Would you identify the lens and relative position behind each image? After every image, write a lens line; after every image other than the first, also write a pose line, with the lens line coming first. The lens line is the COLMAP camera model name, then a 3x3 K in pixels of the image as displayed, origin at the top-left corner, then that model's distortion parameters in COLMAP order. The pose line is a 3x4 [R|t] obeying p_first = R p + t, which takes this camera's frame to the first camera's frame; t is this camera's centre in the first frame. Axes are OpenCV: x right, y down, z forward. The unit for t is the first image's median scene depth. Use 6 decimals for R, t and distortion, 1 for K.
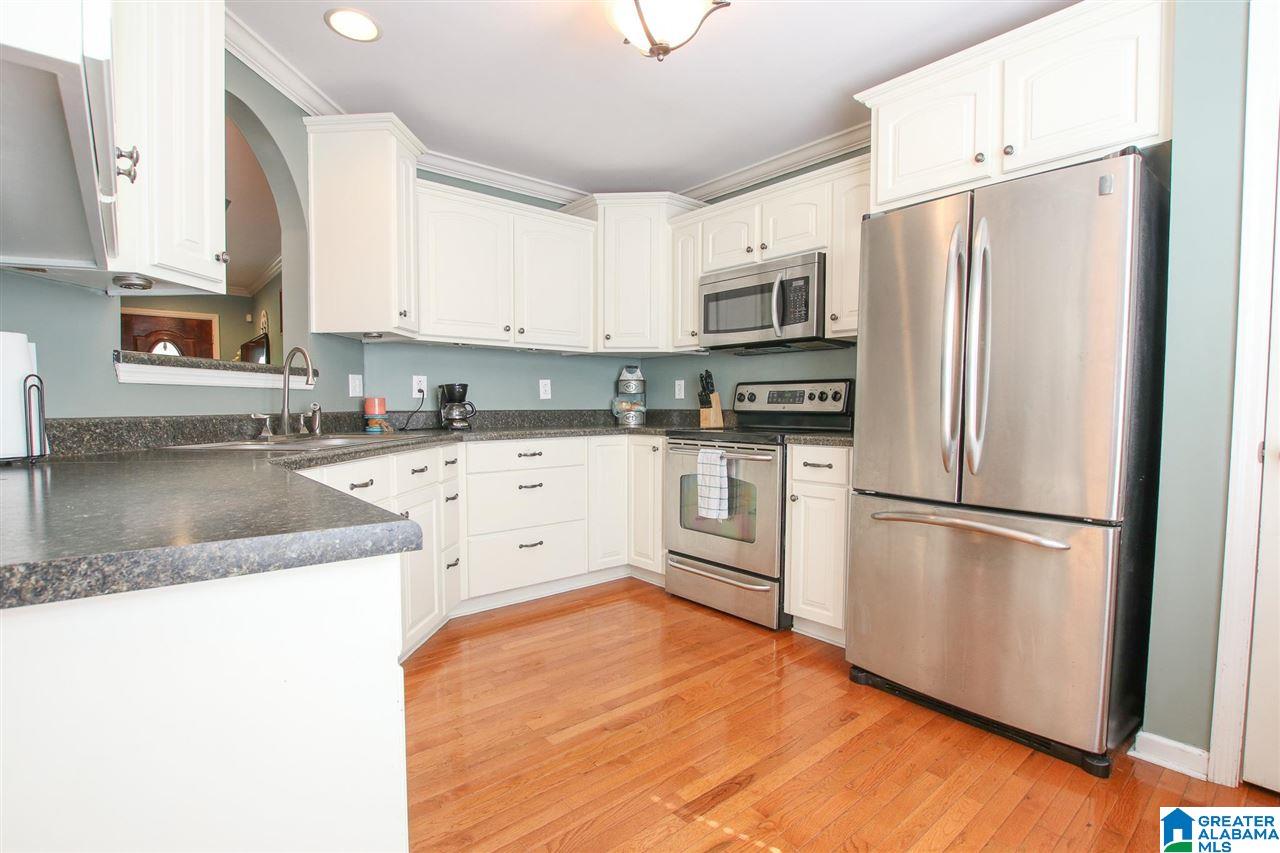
lens RADIAL K [[594.9, 0, 631.4], [0, 594.9, 435.5], [0, 0, 1]] dist [-0.035994, 0.006673]
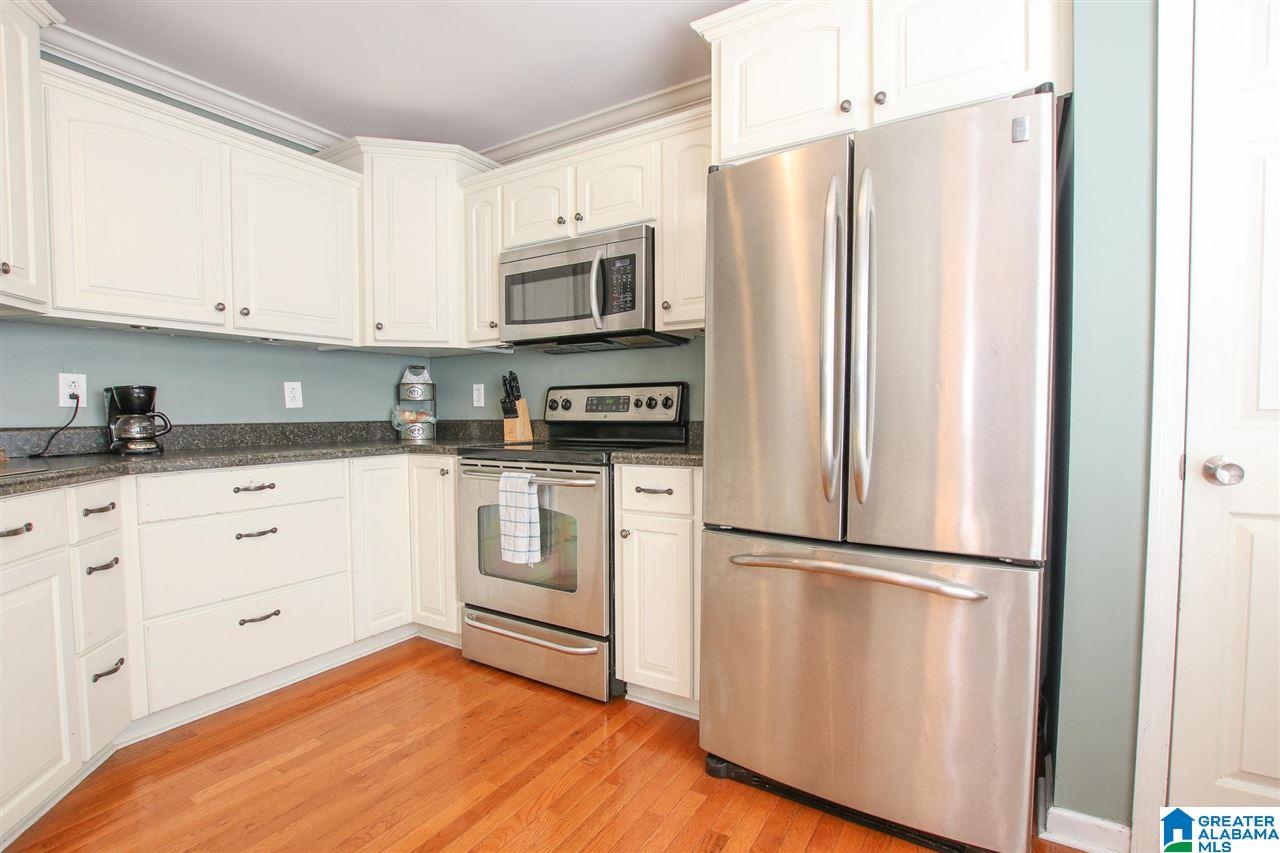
lens RADIAL K [[594.9, 0, 628.2], [0, 594.9, 436.8], [0, 0, 1]] dist [-0.035994, 0.006673]
pose [[0.952273, -0.018594, 0.304679, 0.034486], [0.022163, 0.999720, -0.008259, -0.011707], [-0.304441, 0.014617, 0.952419, 0.203656]]
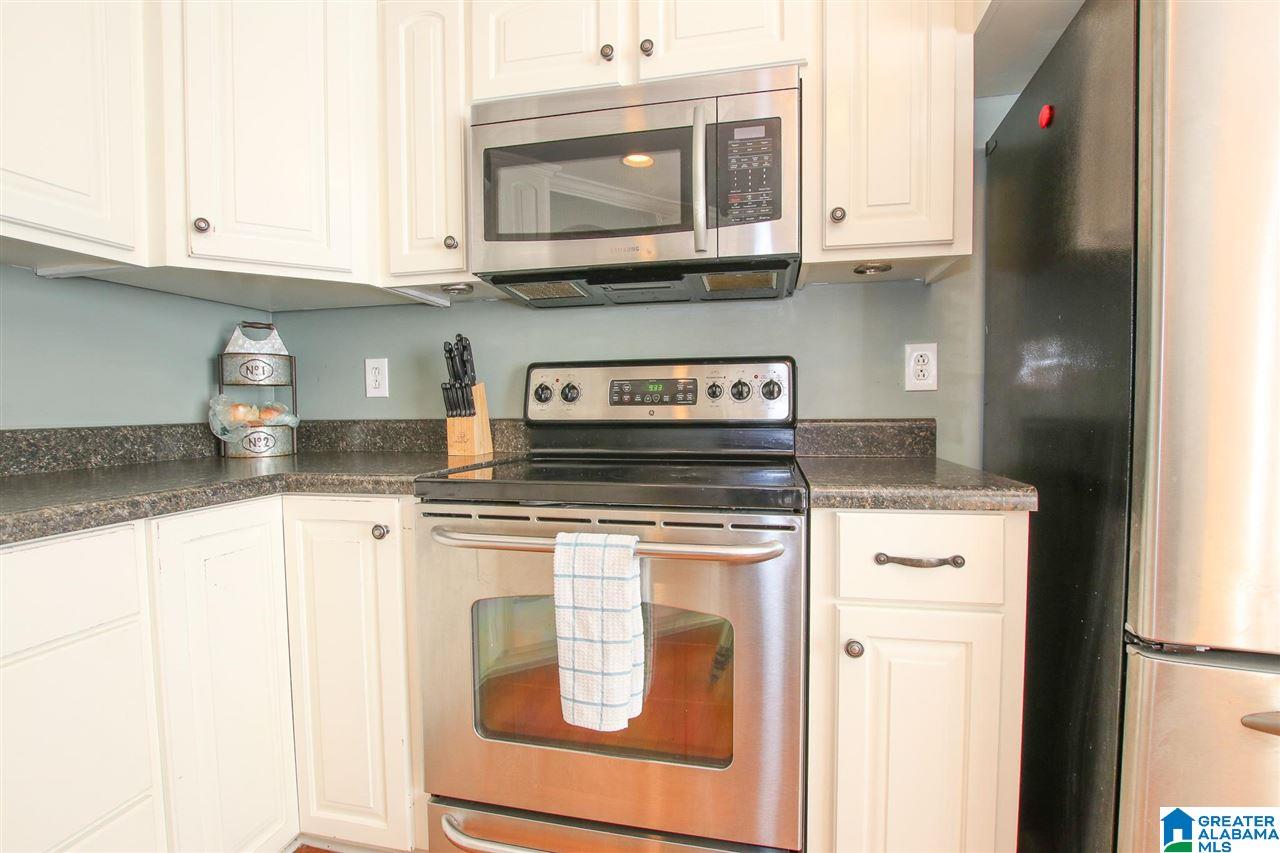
lens RADIAL K [[594.9, 0, 634.5], [0, 594.9, 436.7], [0, 0, 1]] dist [-0.035994, 0.006673]
pose [[0.795438, -0.038368, 0.604819, -0.054280], [0.039727, 0.999149, 0.011134, -0.034065], [-0.604731, 0.015171, 0.796285, 0.622725]]
